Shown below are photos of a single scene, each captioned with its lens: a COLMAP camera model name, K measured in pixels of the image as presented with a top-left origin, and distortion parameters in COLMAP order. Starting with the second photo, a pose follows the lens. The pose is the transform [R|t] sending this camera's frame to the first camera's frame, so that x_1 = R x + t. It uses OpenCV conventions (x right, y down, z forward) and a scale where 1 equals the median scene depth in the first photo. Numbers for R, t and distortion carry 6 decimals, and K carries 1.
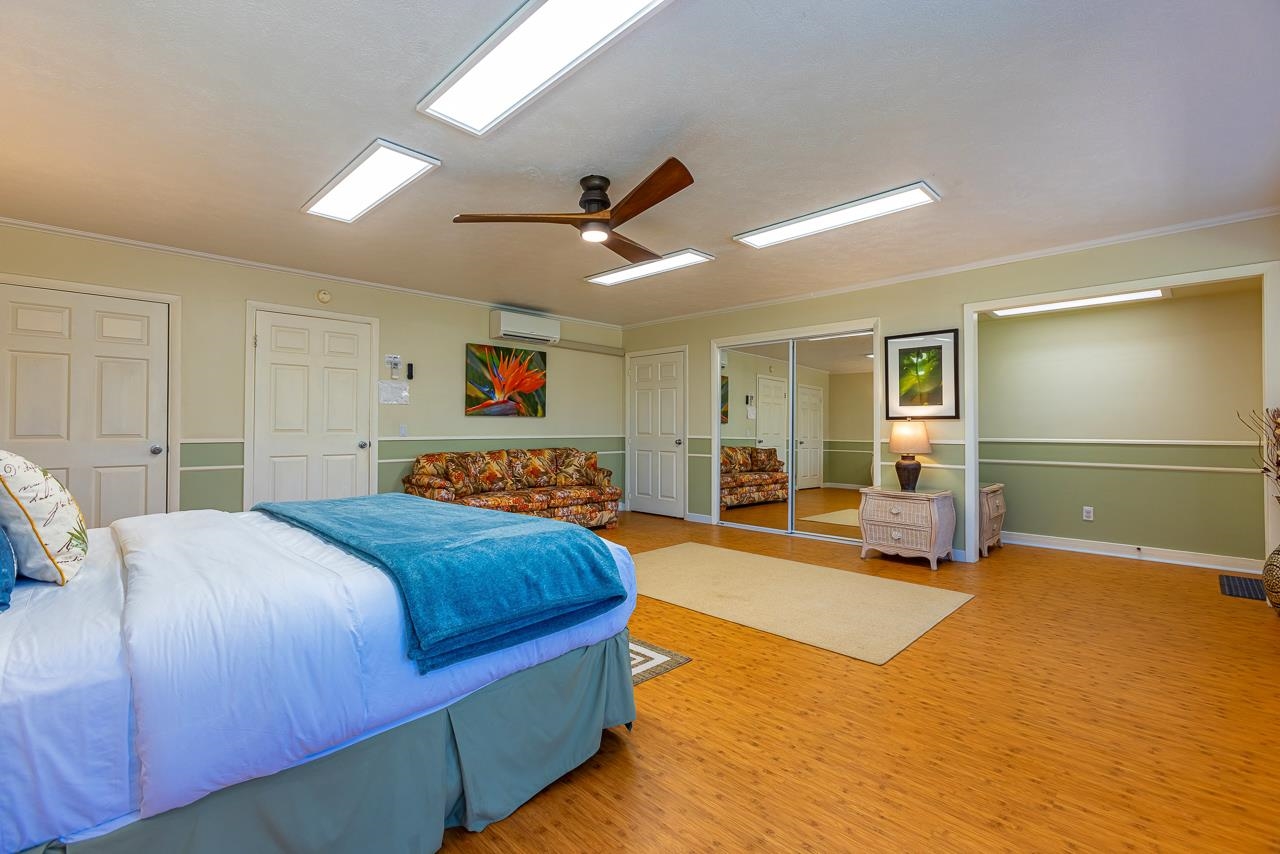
lens RADIAL K [[569.4, 0, 612.5], [0, 569.4, 421.3], [0, 0, 1]] dist [-0.001553, -0.000059]
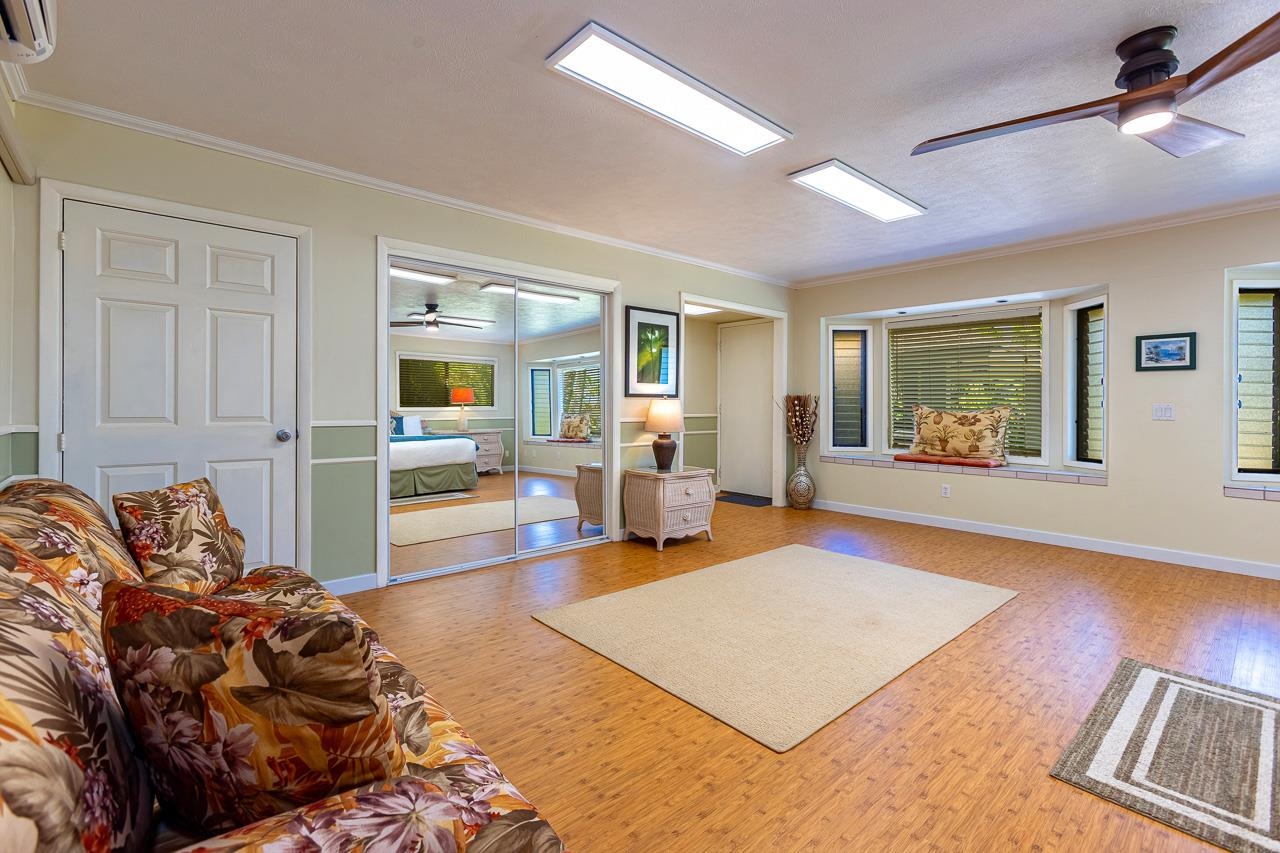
lens RADIAL K [[573.8, 0, 643.4], [0, 573.8, 405.5], [0, 0, 1]] dist [-0.002004, 0.000183]
pose [[0.037695, 0.001768, 0.999288, -0.454667], [-0.012529, 0.999921, -0.001297, 0.012665], [-0.999211, -0.012471, 0.037714, 0.978057]]
